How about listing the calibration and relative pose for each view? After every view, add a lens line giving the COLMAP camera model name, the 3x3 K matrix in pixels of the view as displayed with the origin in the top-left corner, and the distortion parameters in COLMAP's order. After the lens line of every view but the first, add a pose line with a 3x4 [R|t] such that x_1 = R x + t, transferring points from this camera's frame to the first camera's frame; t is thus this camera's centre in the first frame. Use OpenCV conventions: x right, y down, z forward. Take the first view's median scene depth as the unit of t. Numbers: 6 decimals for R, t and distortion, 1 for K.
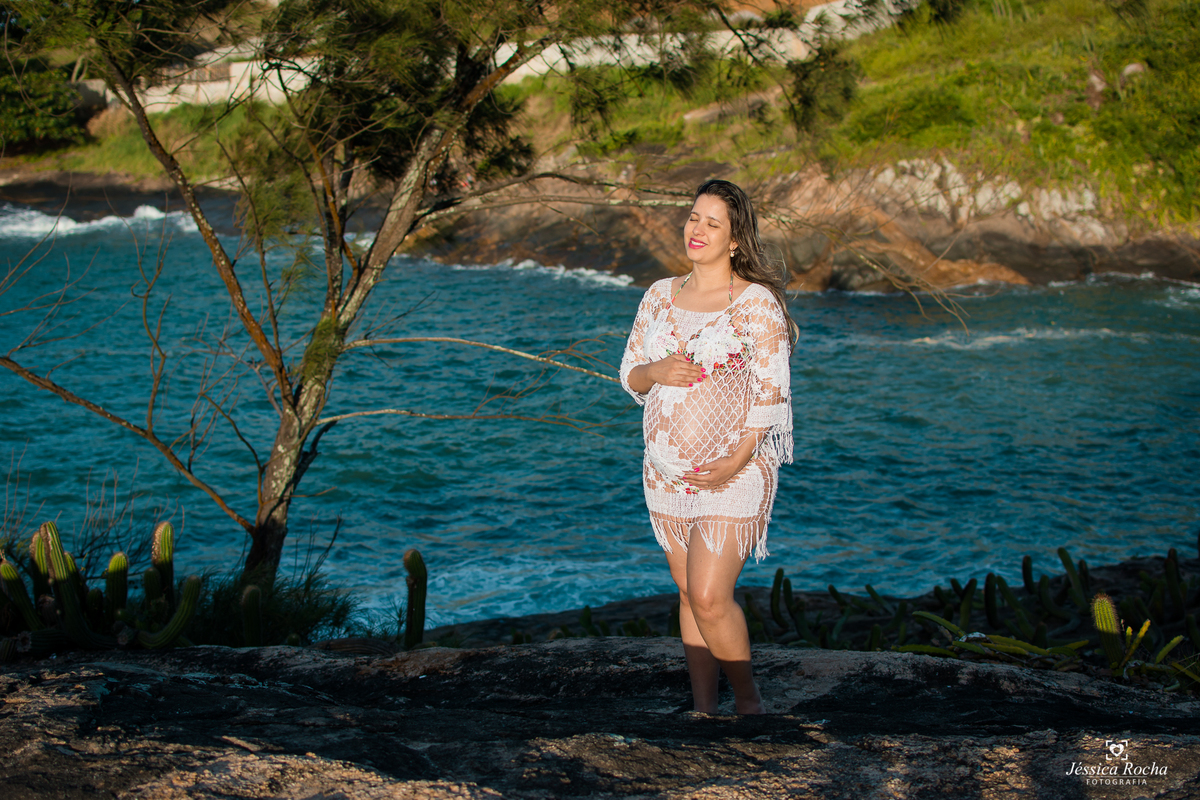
lens RADIAL K [[1900.8, 0, 600.0], [0, 1900.8, 400.0], [0, 0, 1]] dist [-0.163737, 0.108849]
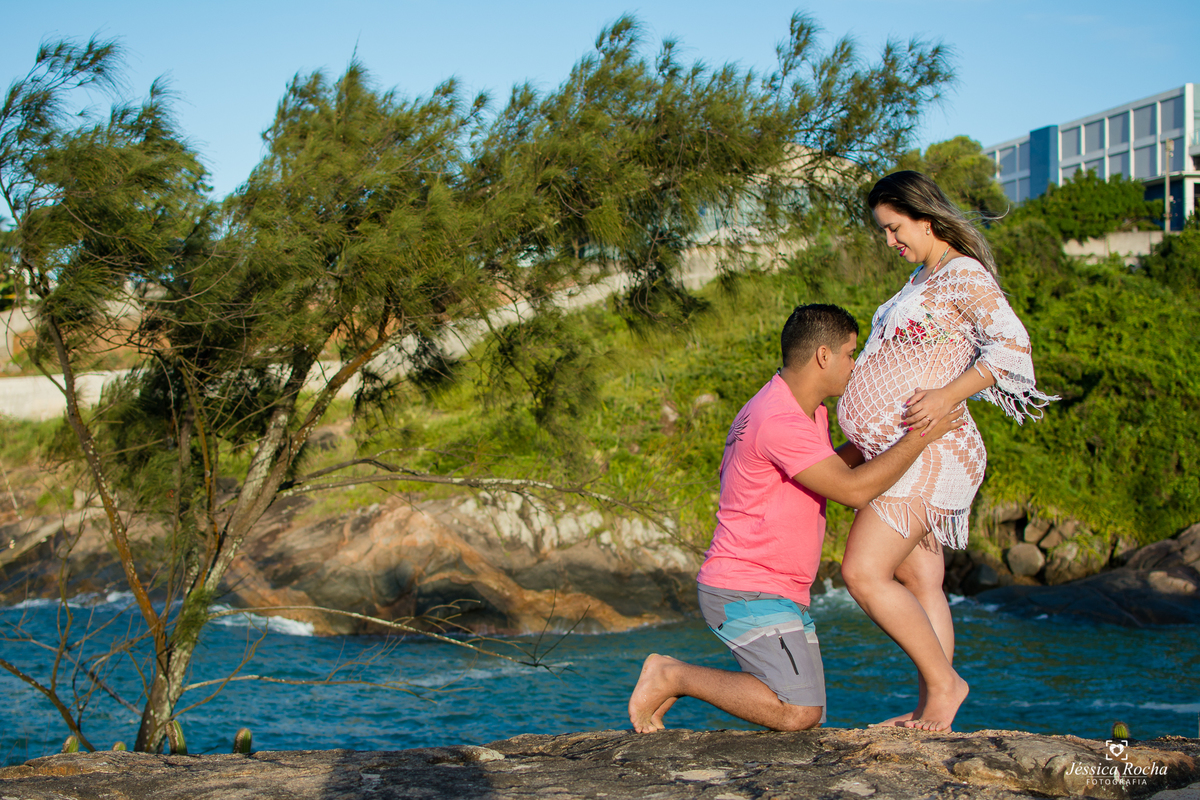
lens RADIAL K [[1953.5, 0, 595.7], [0, 1953.5, 430.6], [0, 0, 1]] dist [-0.126929, 0.032551]
pose [[0.974485, 0.004033, 0.224415, -0.122888], [0.031717, 0.987331, -0.155471, 0.031185], [-0.222199, 0.158622, 0.962012, -0.066259]]
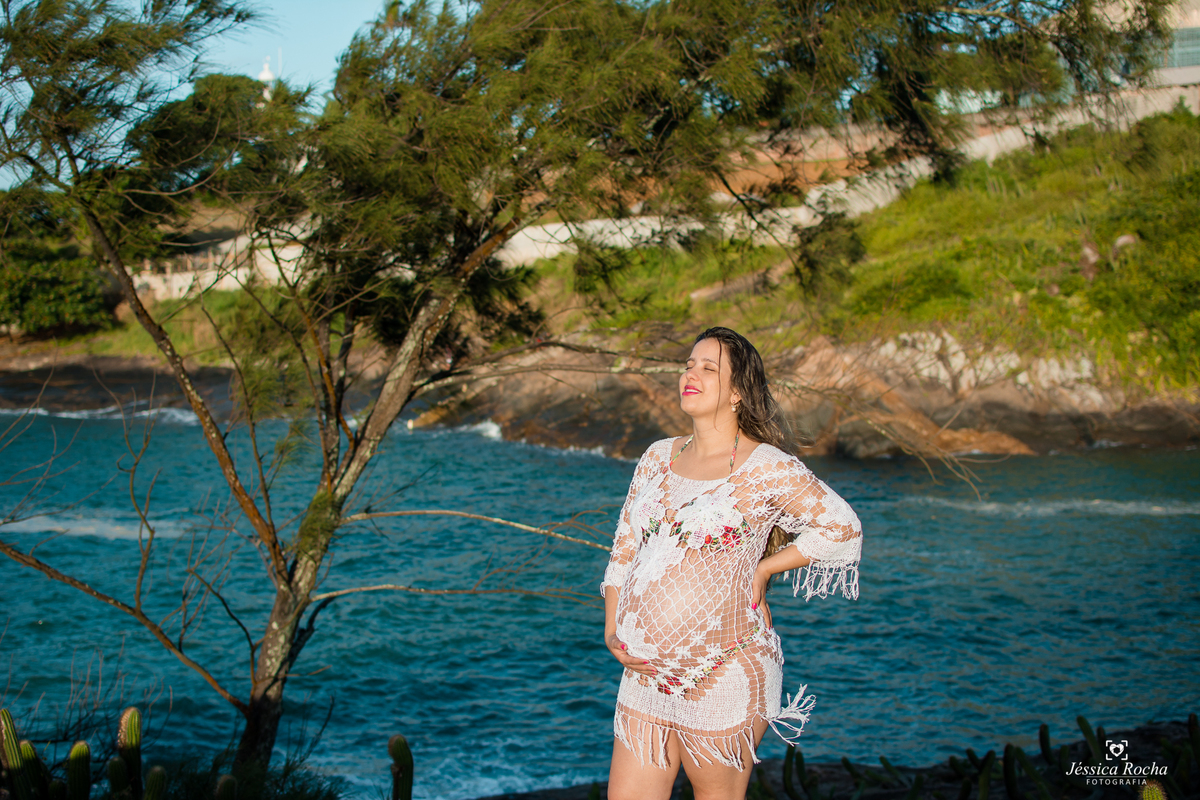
lens RADIAL K [[1848.2, 0, 587.0], [0, 1848.2, 398.2], [0, 0, 1]] dist [-0.179389, 0.188109]
pose [[0.999816, -0.014003, -0.013090, 0.003782], [0.012714, 0.995506, -0.093837, -0.000290], [0.014345, 0.093654, 0.995502, 0.038905]]
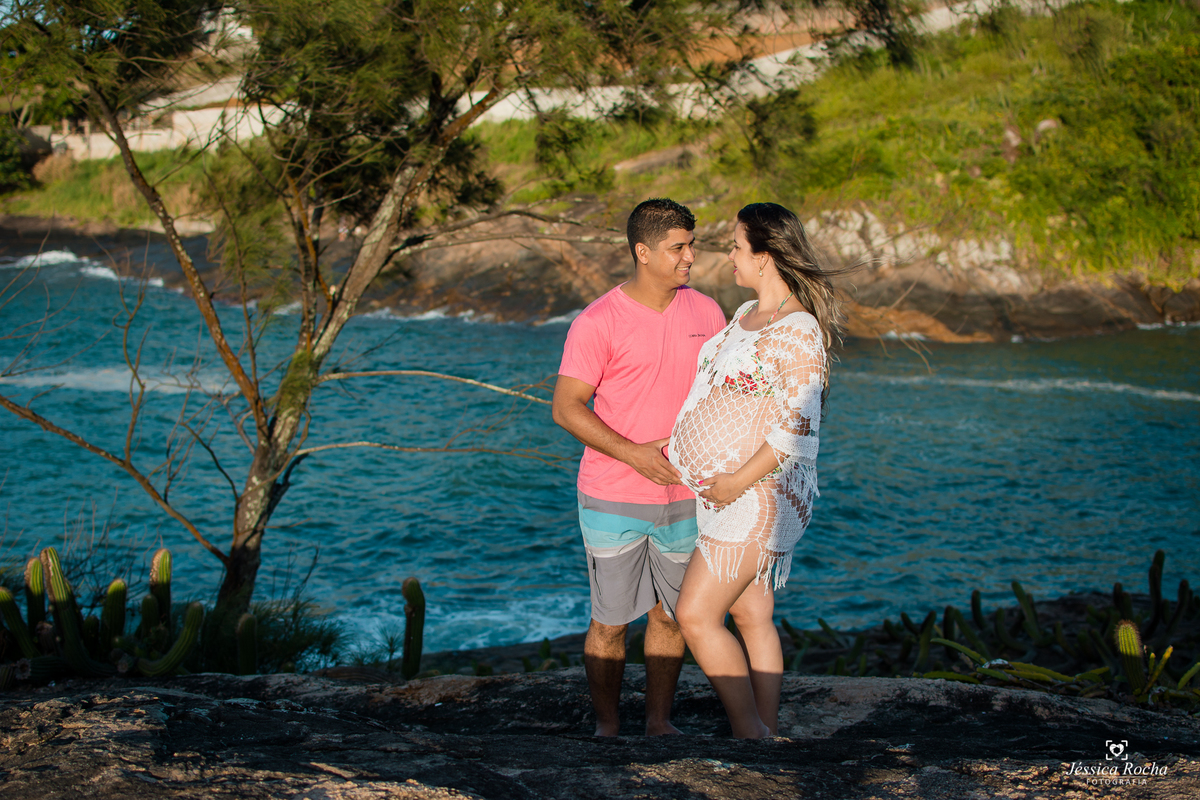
lens RADIAL K [[1842.3, 0, 600.0], [0, 1842.3, 400.0], [0, 0, 1]] dist [-0.173540, 0.150445]
pose [[0.999246, 0.006153, 0.038348, -0.016655], [-0.005288, 0.999730, -0.022612, 0.002985], [-0.038477, 0.022392, 0.999009, 0.013291]]
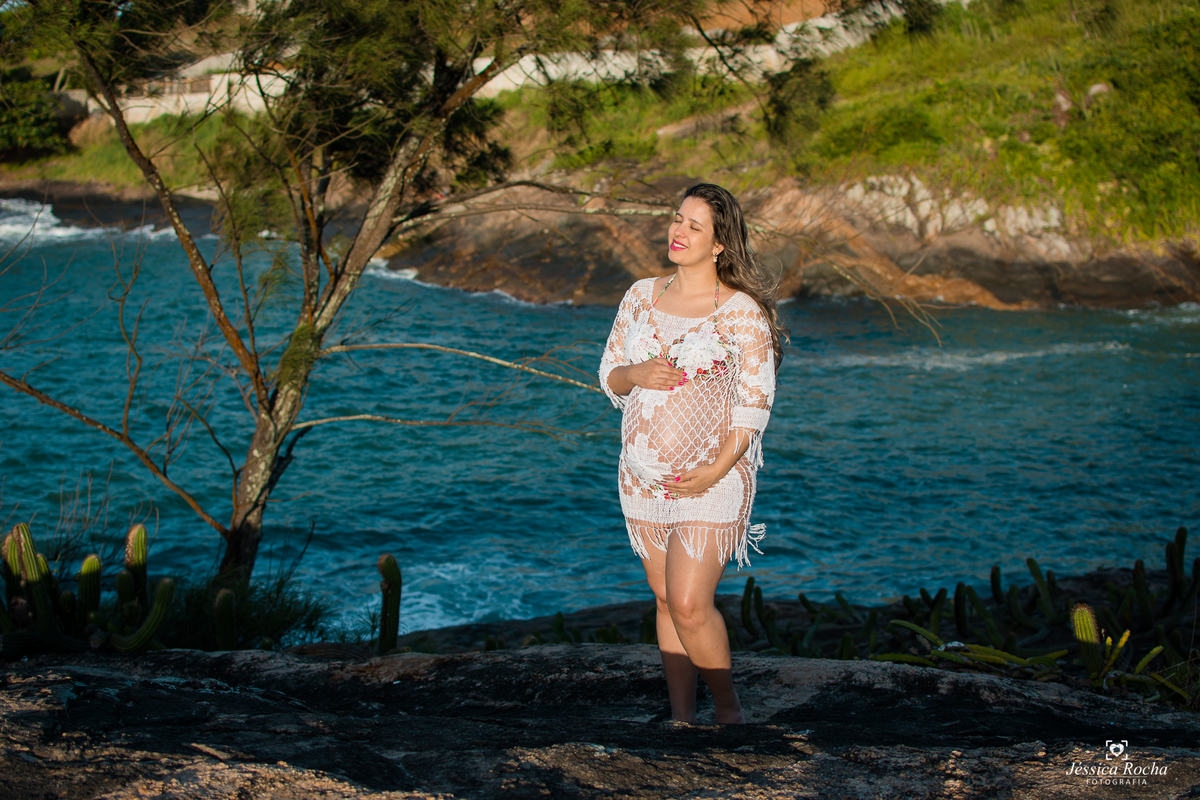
lens RADIAL K [[1871.1, 0, 600.0], [0, 1871.1, 400.0], [0, 0, 1]] dist [-0.166165, 0.108871]
pose [[0.999853, 0.008327, 0.014971, -0.001070], [-0.008247, 0.999951, -0.005431, 0.000949], [-0.015016, 0.005307, 0.999873, 0.008039]]
